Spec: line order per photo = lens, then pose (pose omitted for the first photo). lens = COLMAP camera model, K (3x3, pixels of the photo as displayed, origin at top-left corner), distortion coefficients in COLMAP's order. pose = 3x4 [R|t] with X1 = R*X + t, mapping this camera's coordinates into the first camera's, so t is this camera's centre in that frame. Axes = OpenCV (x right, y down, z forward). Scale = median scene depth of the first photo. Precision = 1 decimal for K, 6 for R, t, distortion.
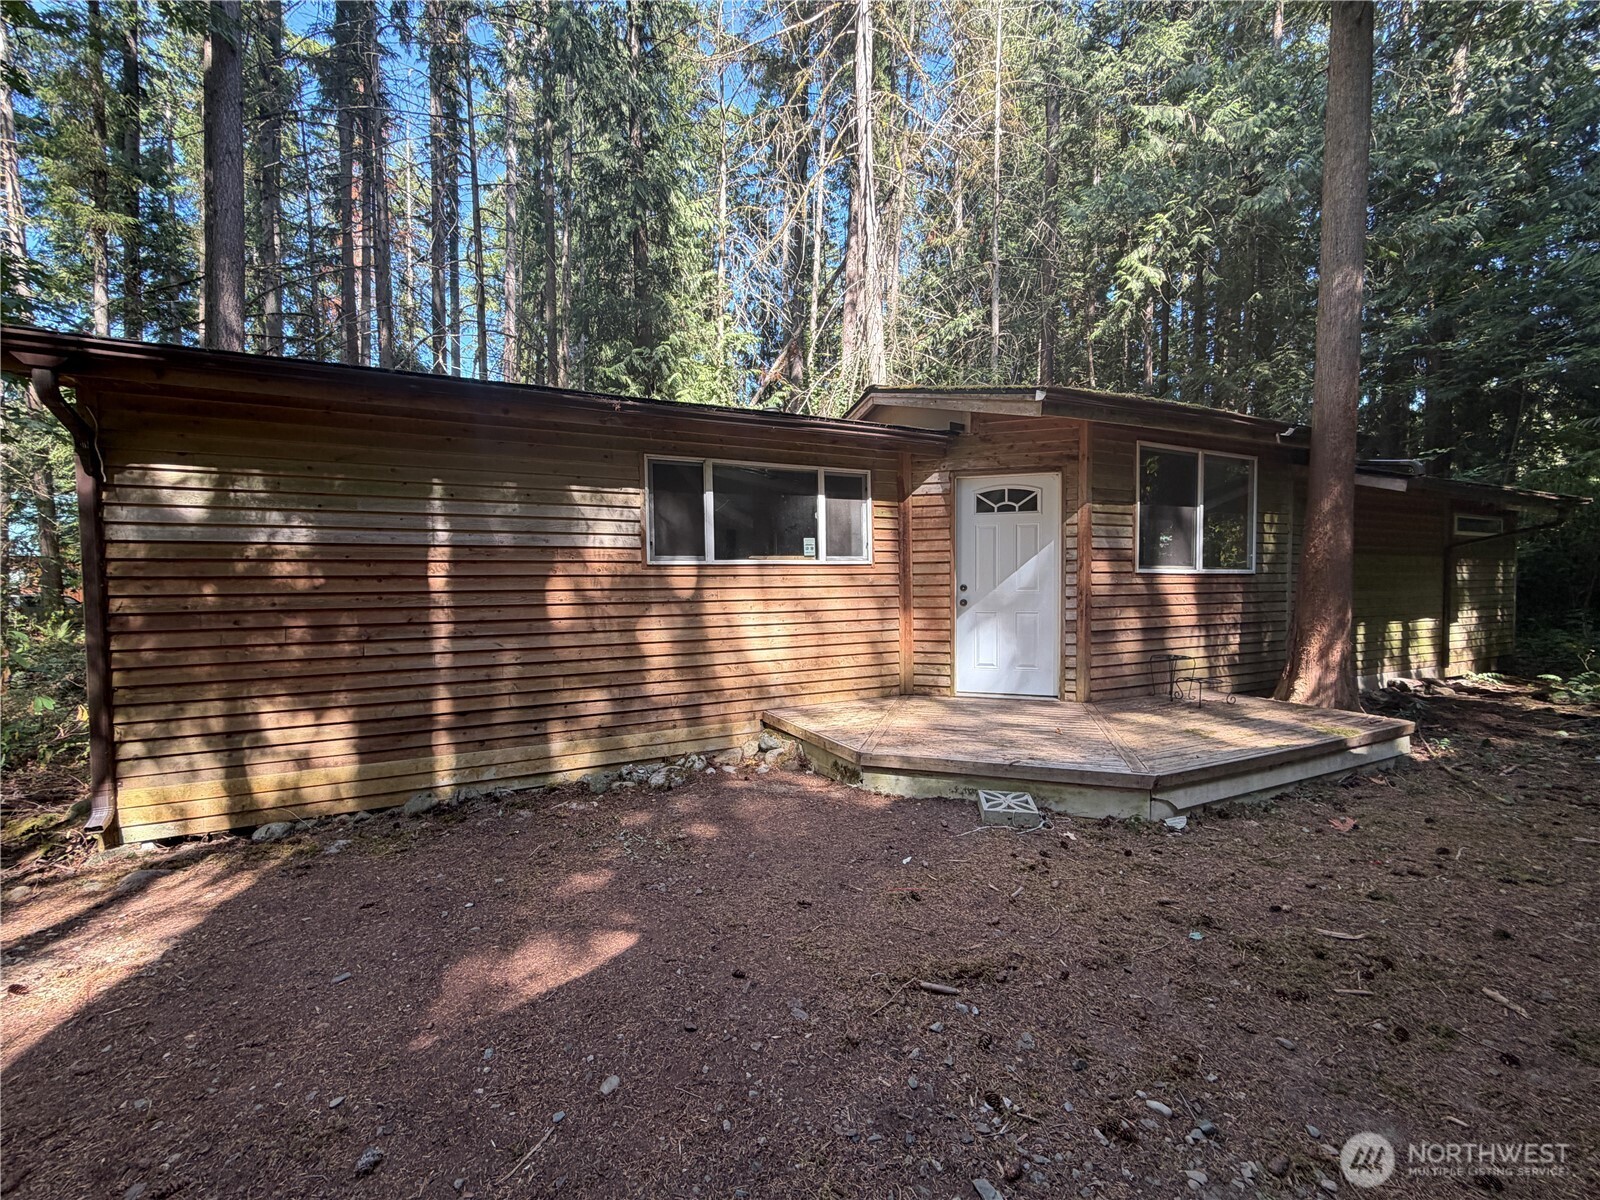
lens RADIAL K [[626.4, 0, 800.0], [0, 626.4, 600.0], [0, 0, 1]] dist [-0.000677, -0.000228]
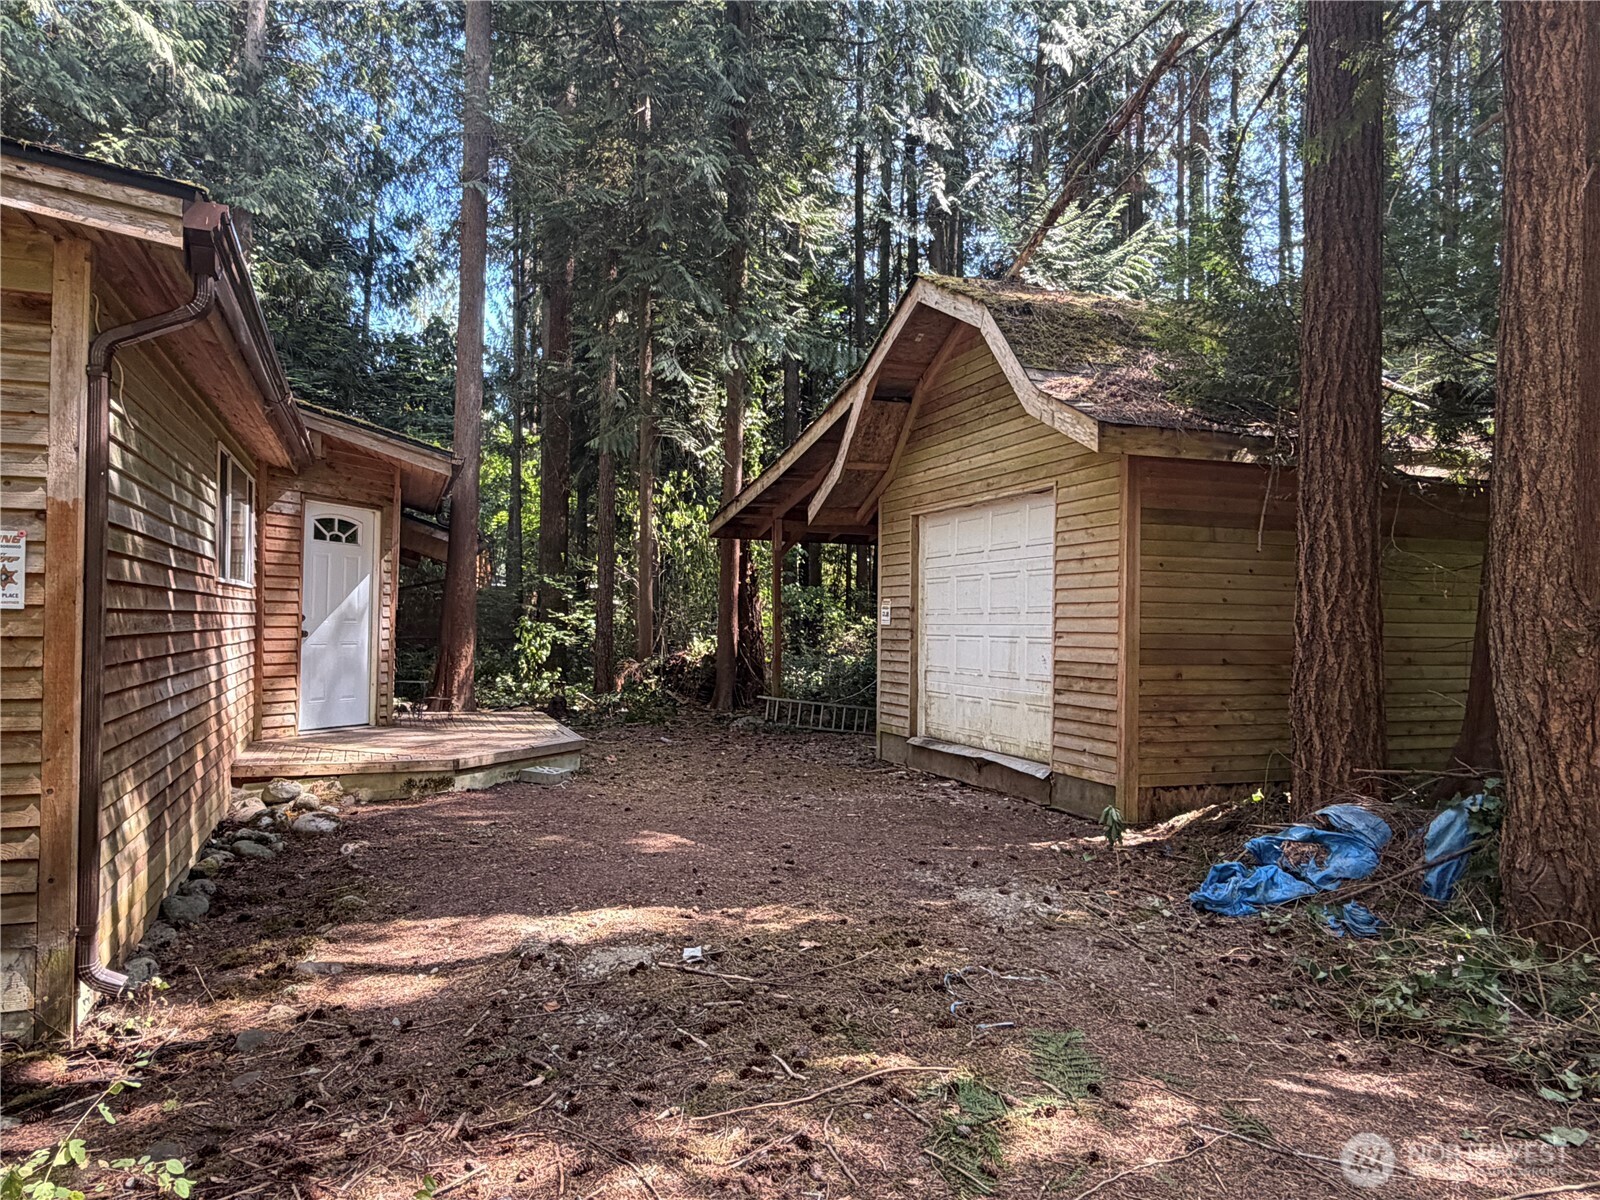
lens RADIAL K [[1058.8, 0, 788.1], [0, 1058.8, 608.8], [0, 0, 1]] dist [-0.006047, -0.000320]
pose [[0.081354, 0.024612, 0.996381, -1.473280], [0.012002, 0.999598, -0.025671, 0.019206], [-0.996613, 0.014047, 0.081026, 0.181999]]
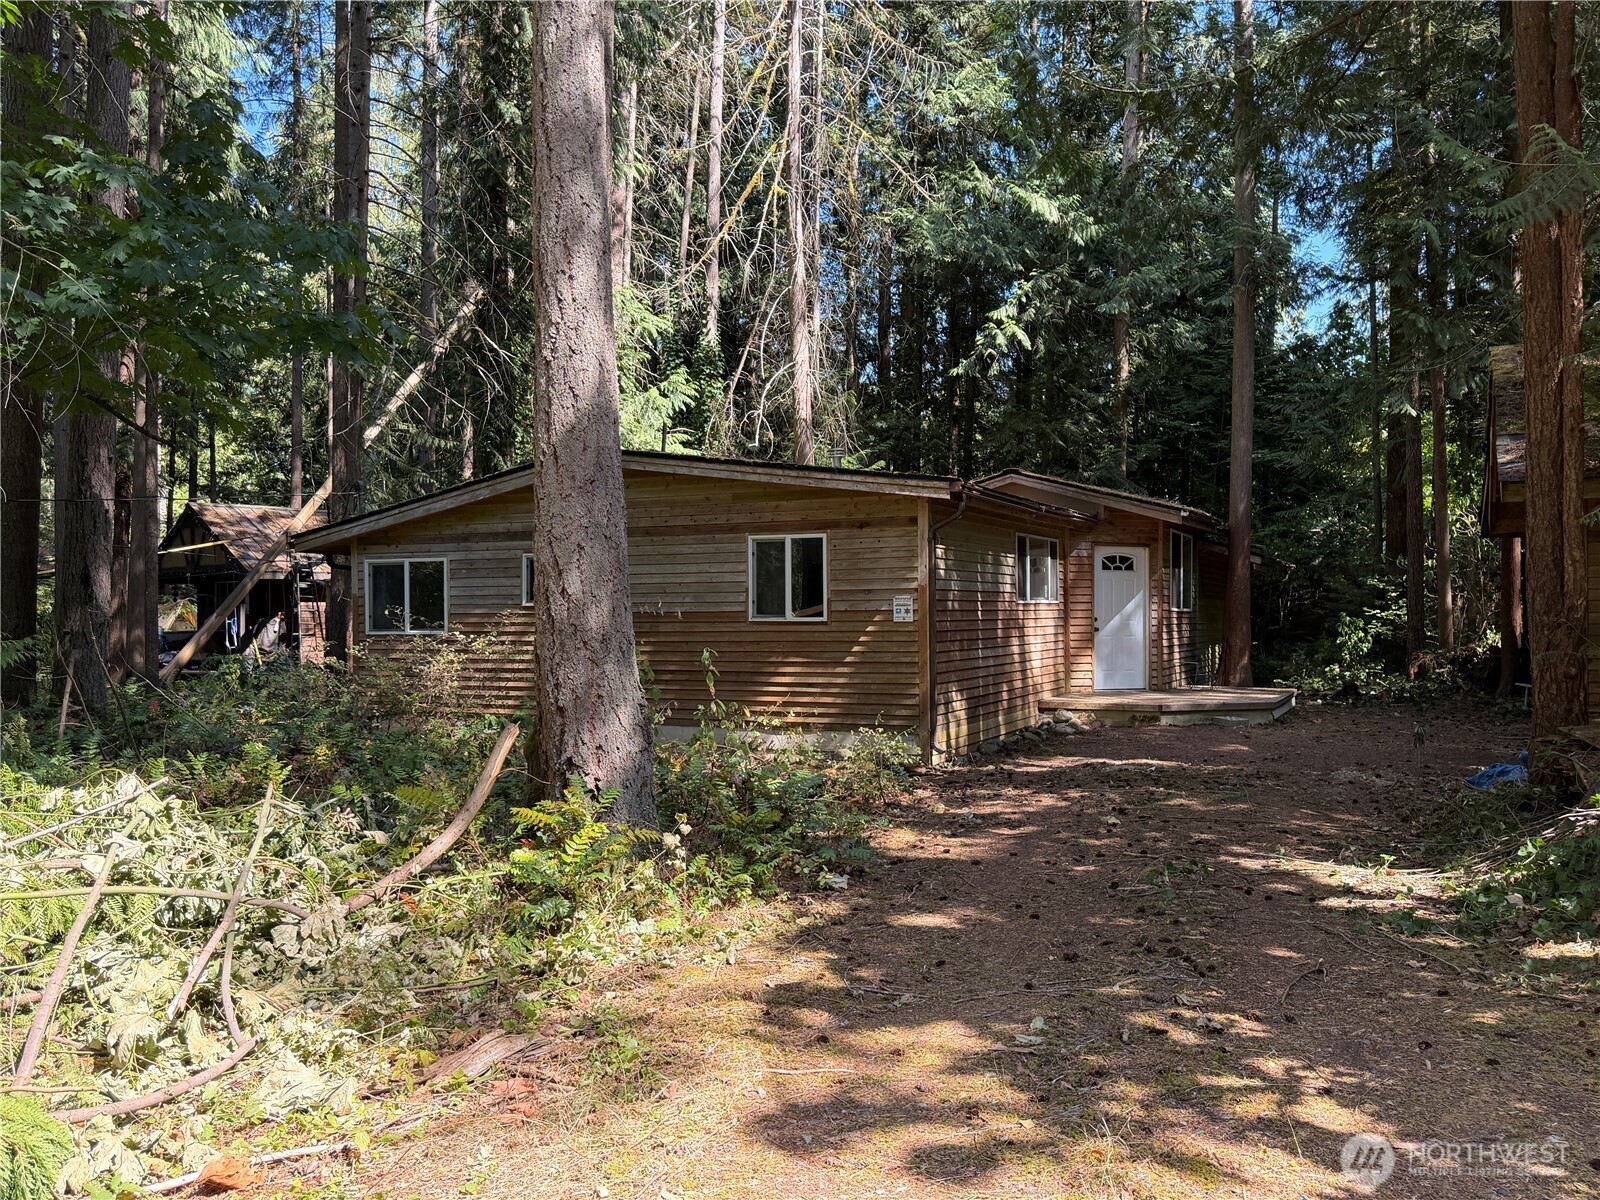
lens RADIAL K [[1259.4, 0, 800.0], [0, 1259.4, 600.0], [0, 0, 1]] dist [0.006351, -0.002141]
pose [[0.785019, 0.011647, 0.619362, -2.554469], [0.013994, 0.999235, -0.036527, 0.040433], [-0.619313, 0.037341, 0.784256, -1.093517]]
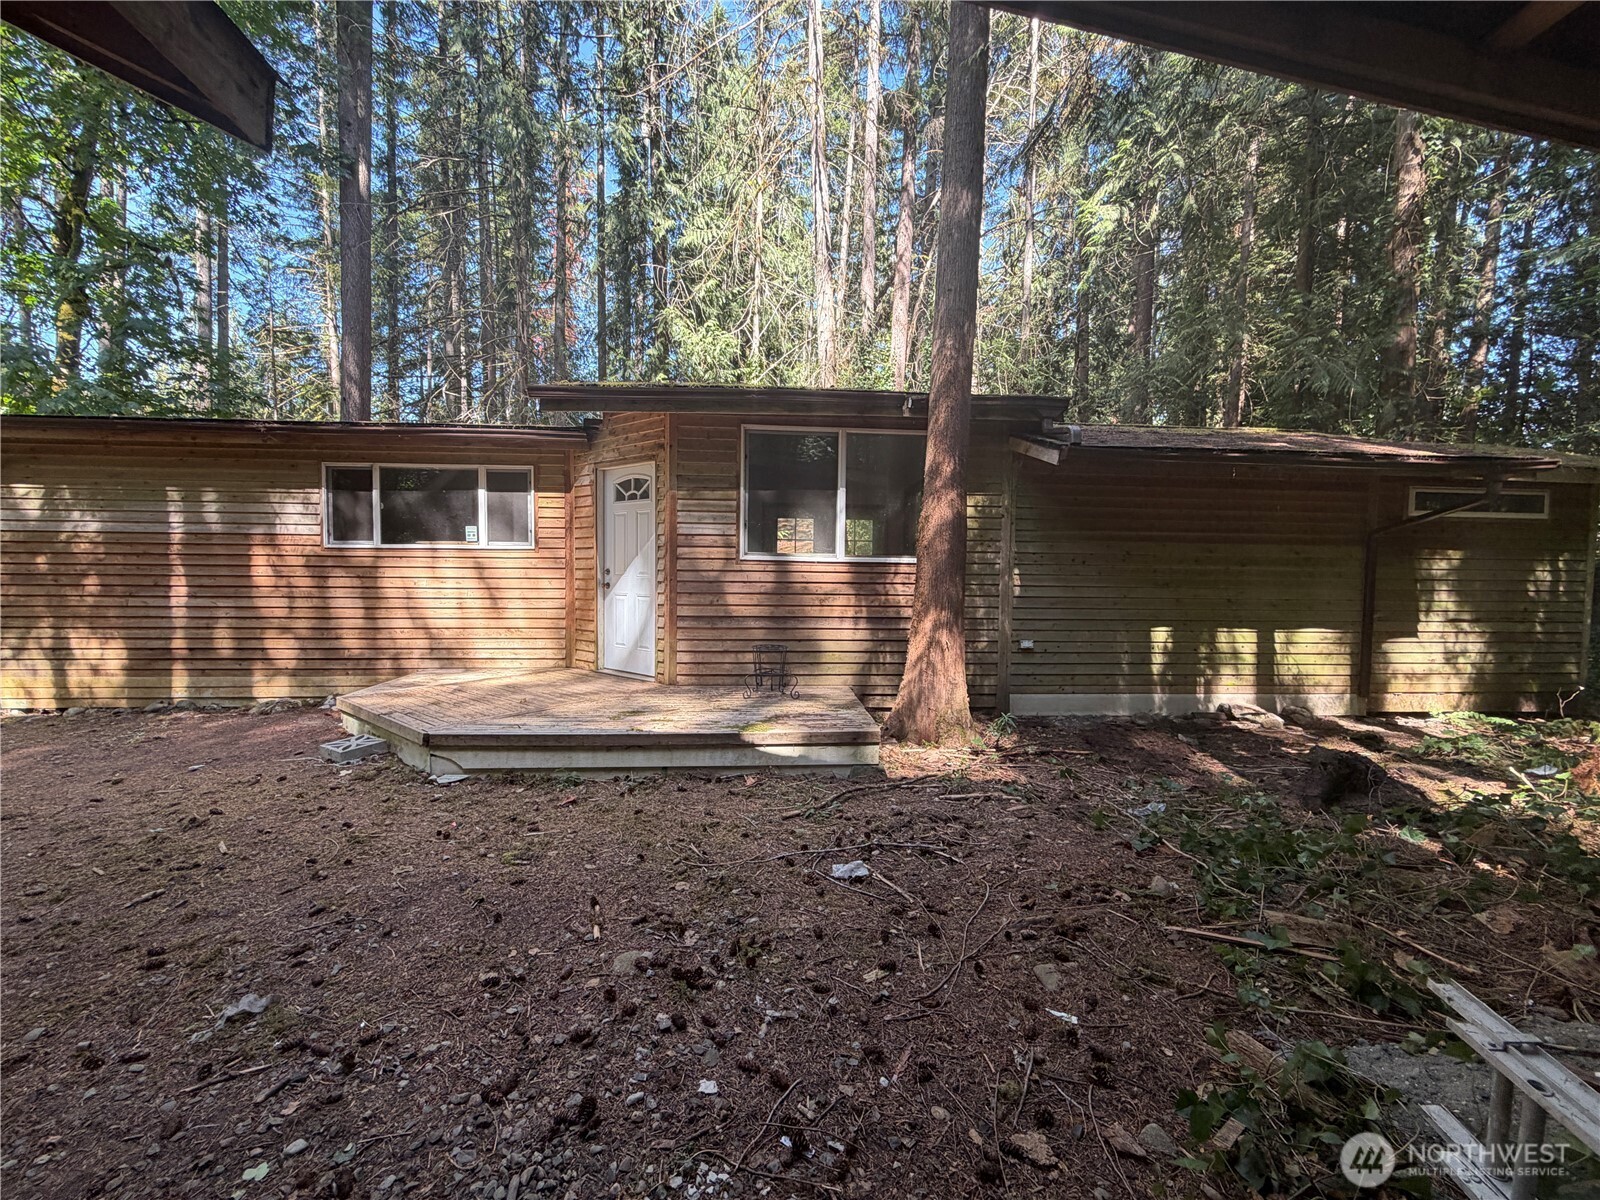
lens RADIAL K [[626.4, 0, 800.0], [0, 626.4, 600.0], [0, 0, 1]] dist [-0.000677, -0.000228]
pose [[0.935111, 0.034804, -0.352640, 1.123868], [-0.029550, 0.999358, 0.020274, -0.002749], [0.353119, -0.008538, 0.935539, 0.128994]]
